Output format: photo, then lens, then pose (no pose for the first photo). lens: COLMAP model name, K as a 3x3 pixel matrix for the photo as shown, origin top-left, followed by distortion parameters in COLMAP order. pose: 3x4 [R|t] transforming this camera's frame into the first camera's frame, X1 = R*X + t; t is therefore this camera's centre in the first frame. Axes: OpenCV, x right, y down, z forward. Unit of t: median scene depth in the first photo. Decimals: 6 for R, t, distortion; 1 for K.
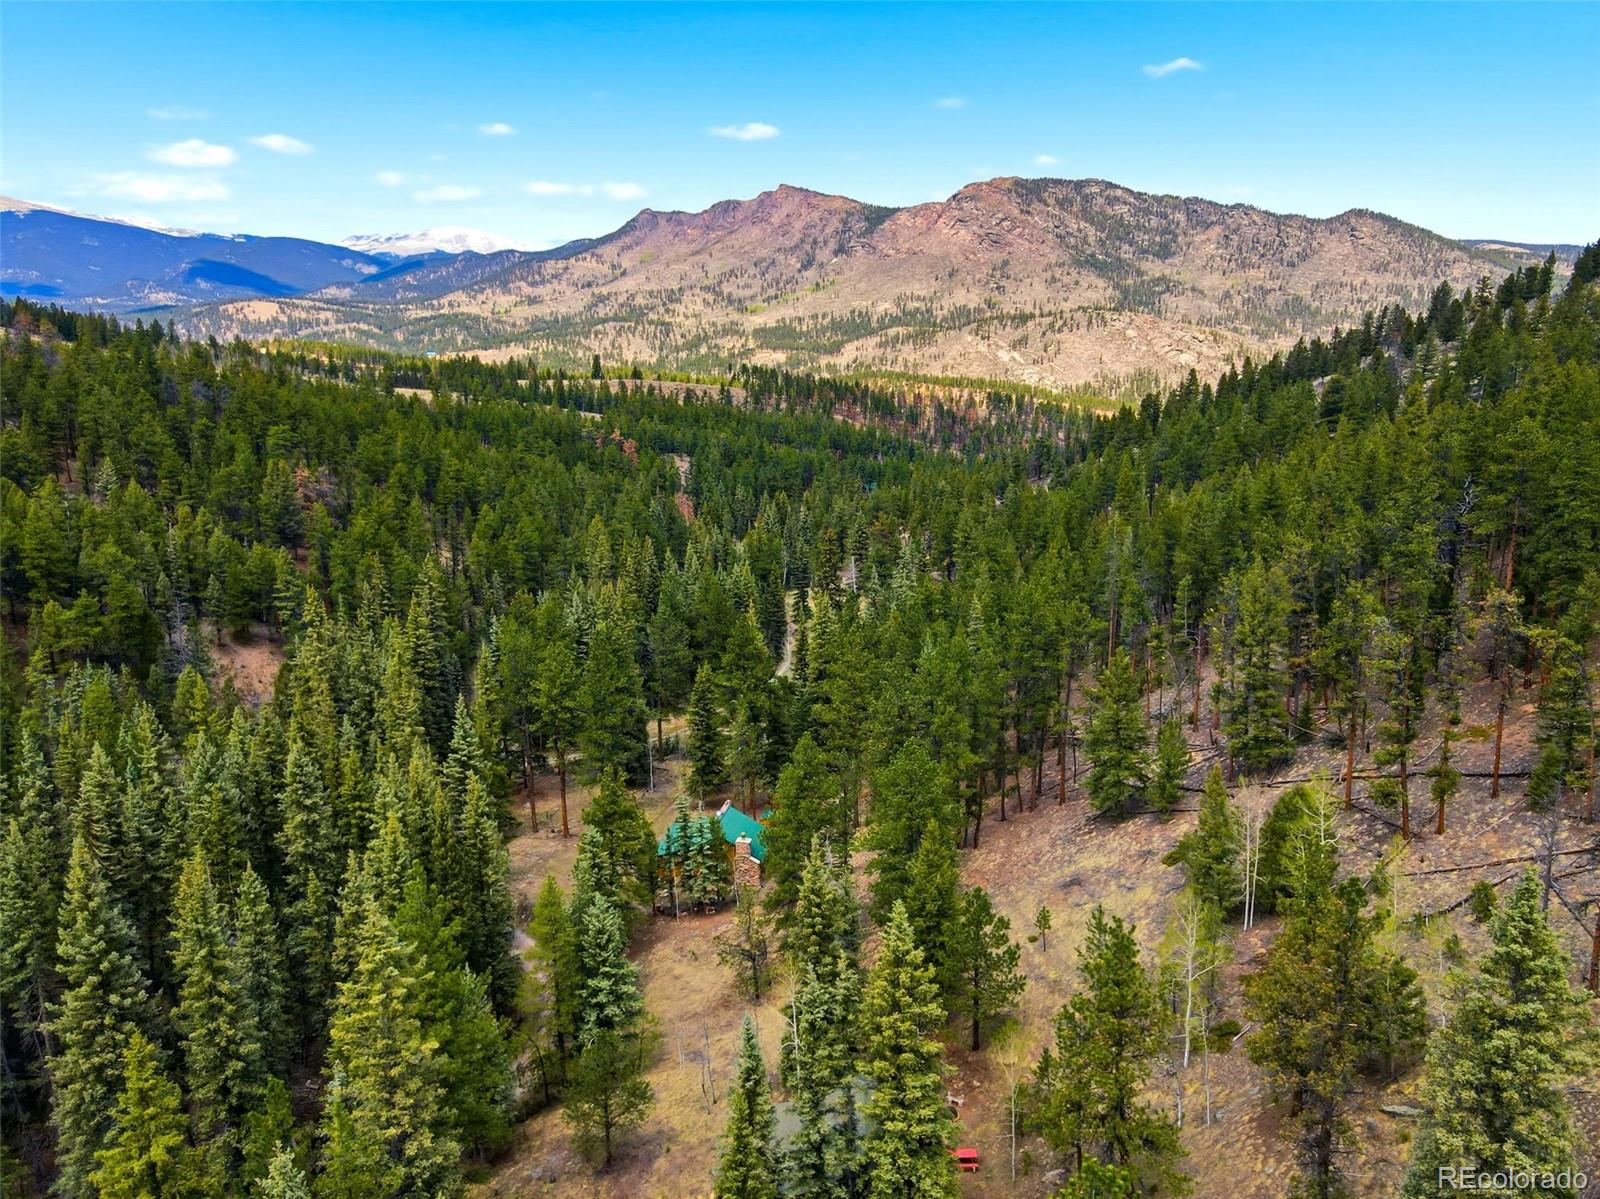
lens RADIAL K [[1150.2, 0, 800.0], [0, 1150.2, 599.5], [0, 0, 1]] dist [0.006561, 0.005732]
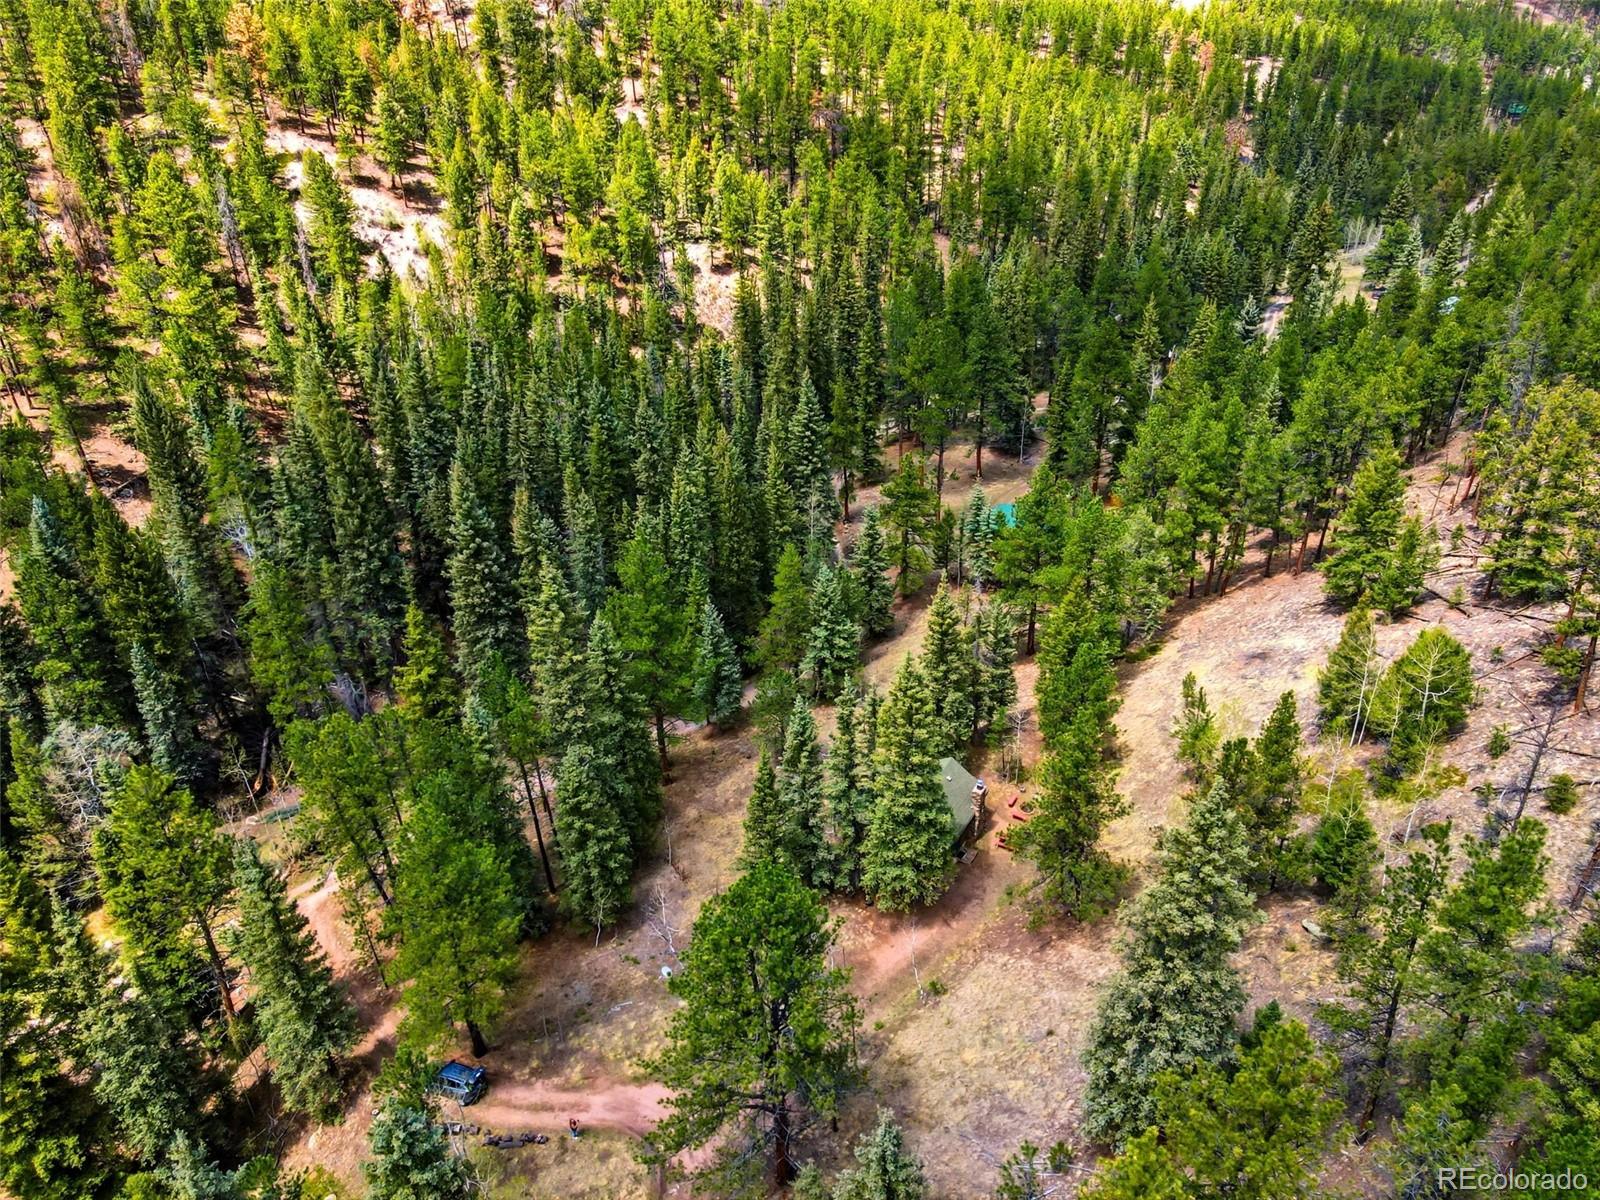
lens RADIAL K [[1150.2, 0, 800.0], [0, 1150.2, 600.0], [0, 0, 1]] dist [0.006561, 0.005732]
pose [[0.873141, 0.244040, -0.421984, 0.335955], [-0.088441, 0.930603, 0.355185, -0.149735], [0.479379, -0.272806, 0.834130, -0.061167]]
